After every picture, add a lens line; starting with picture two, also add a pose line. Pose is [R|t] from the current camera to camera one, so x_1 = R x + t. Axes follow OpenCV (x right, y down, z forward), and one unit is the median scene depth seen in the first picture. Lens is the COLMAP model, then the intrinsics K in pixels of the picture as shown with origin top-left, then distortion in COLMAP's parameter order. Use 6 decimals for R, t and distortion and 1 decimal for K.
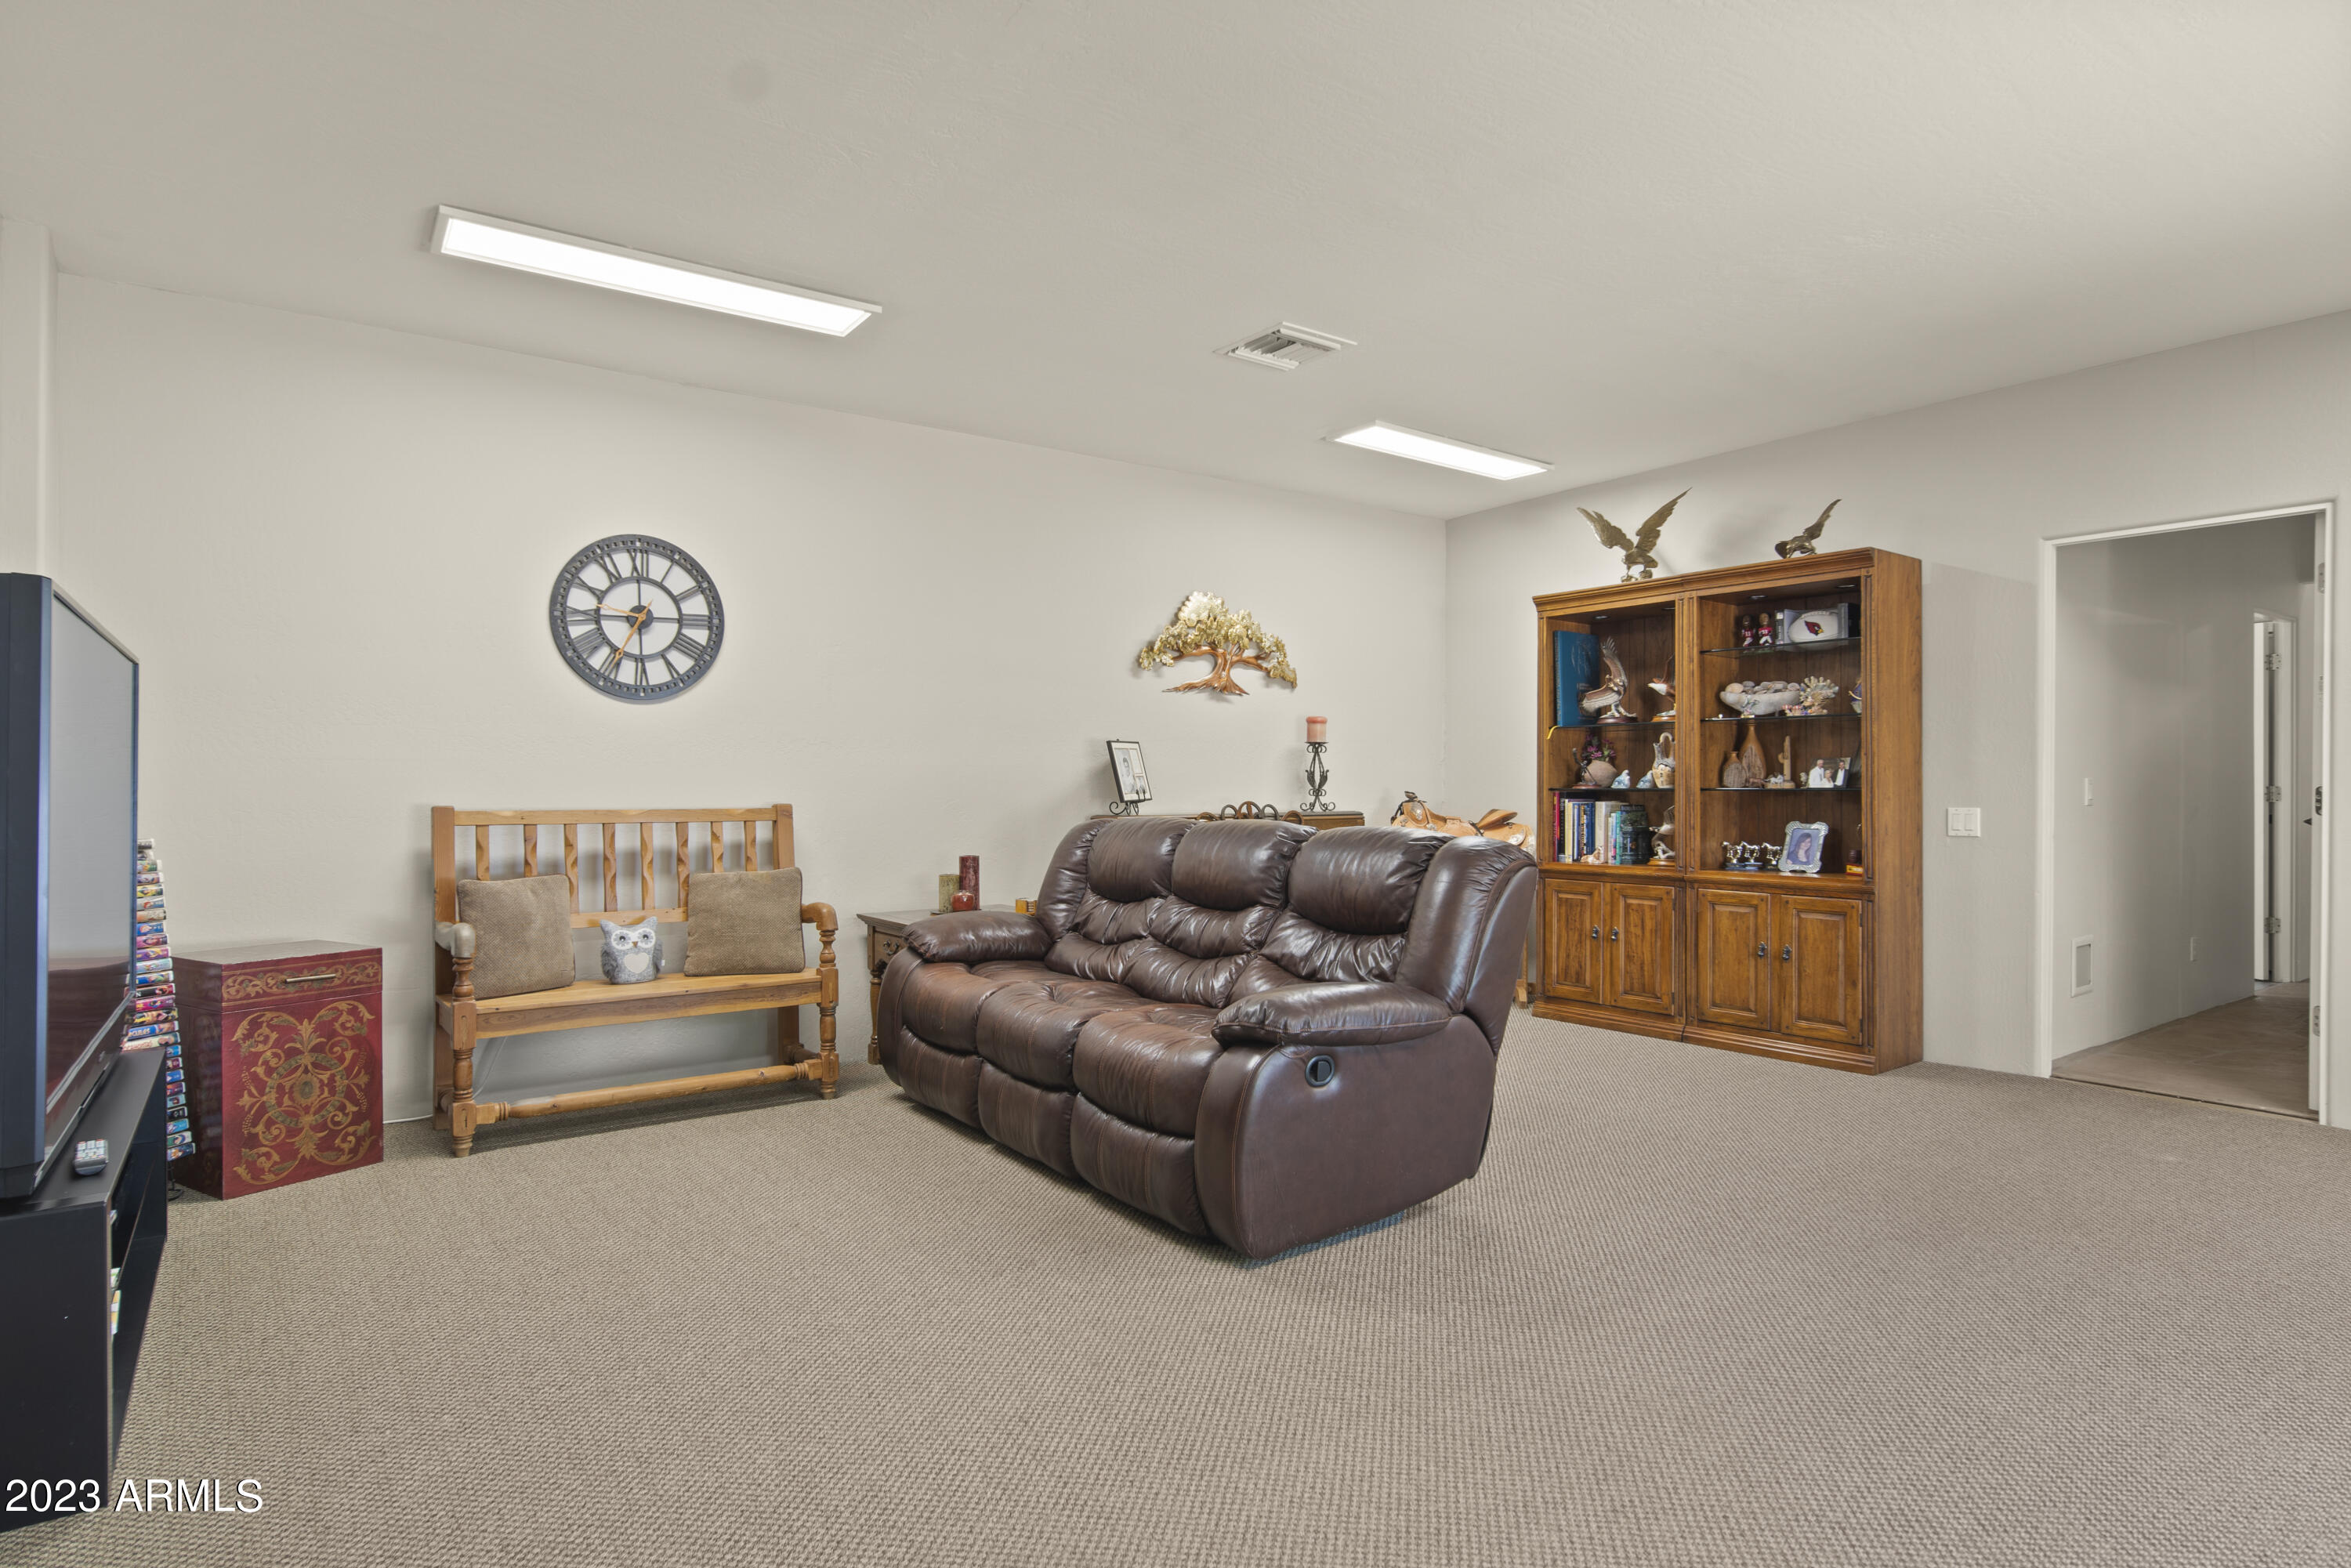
lens RADIAL K [[1259.5, 0, 1181.5], [0, 1259.5, 785.3], [0, 0, 1]] dist [-0.003914, -0.000586]
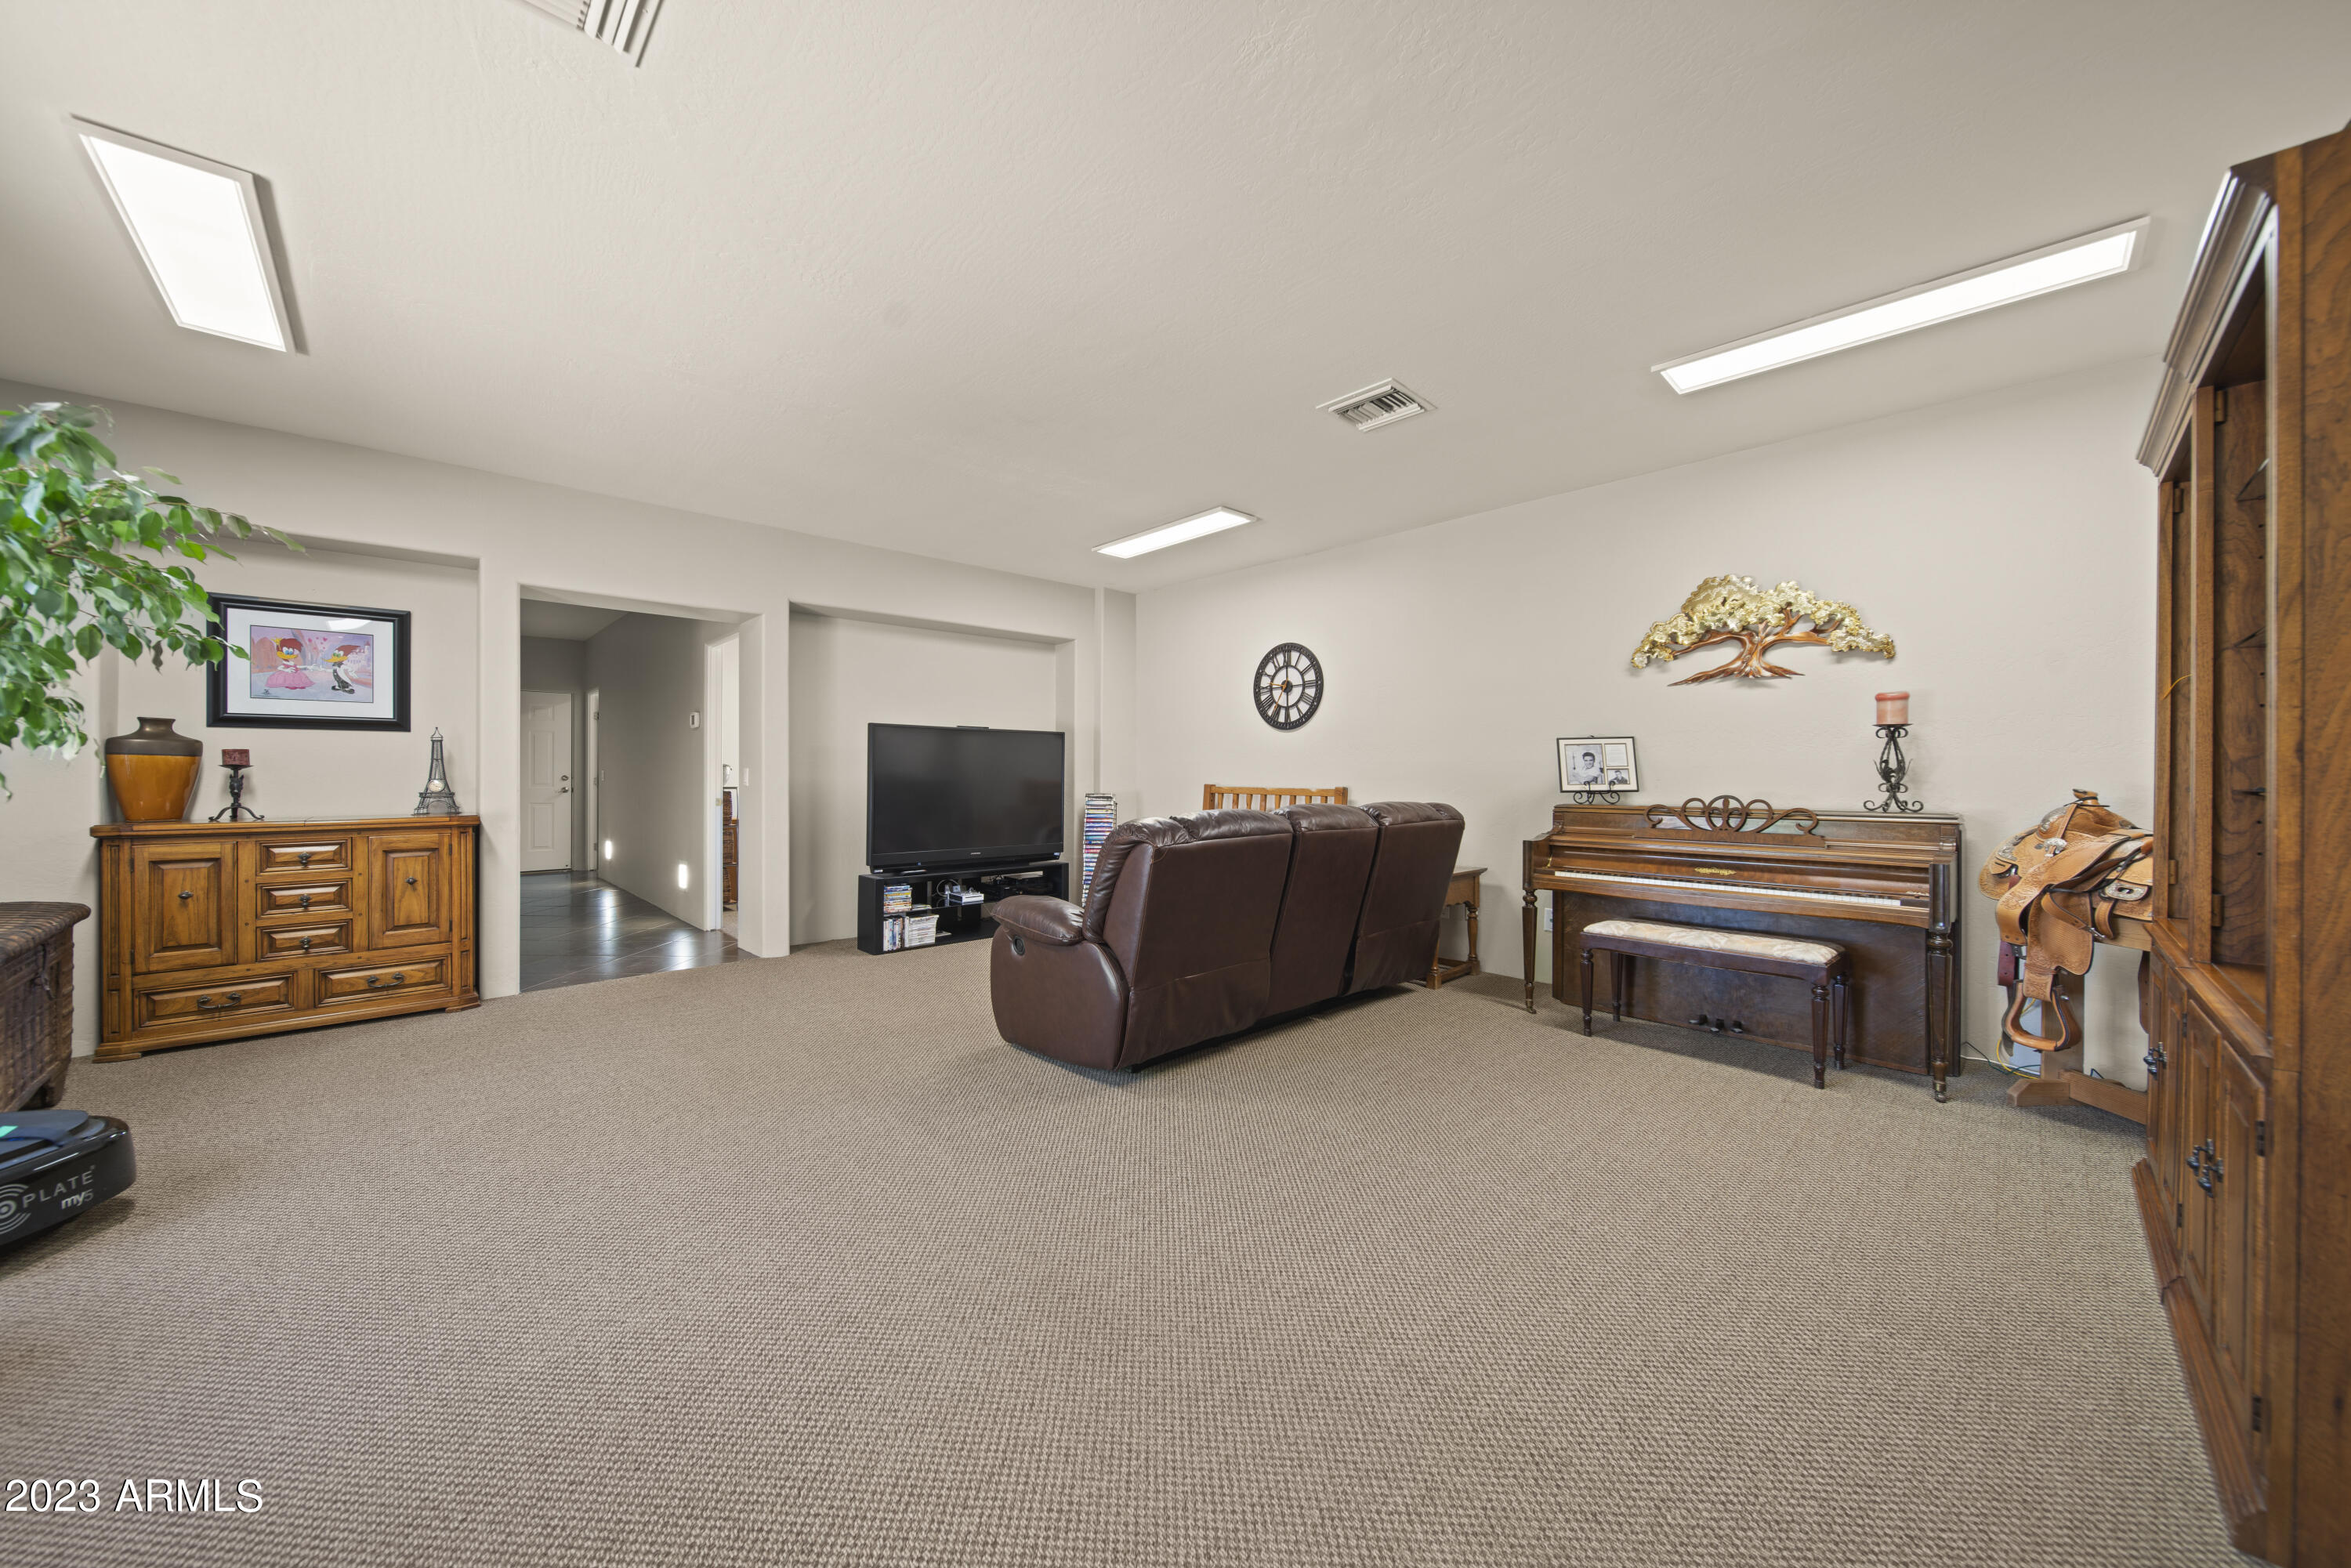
lens RADIAL K [[826.2, 0, 1178.8], [0, 826.2, 772.8], [0, 0, 1]] dist [-0.000557, -0.001198]
pose [[0.136071, 0.002400, -0.990696, 0.766897], [-0.003061, 0.999993, 0.002003, -0.004932], [0.990694, 0.002760, 0.136077, 0.657278]]
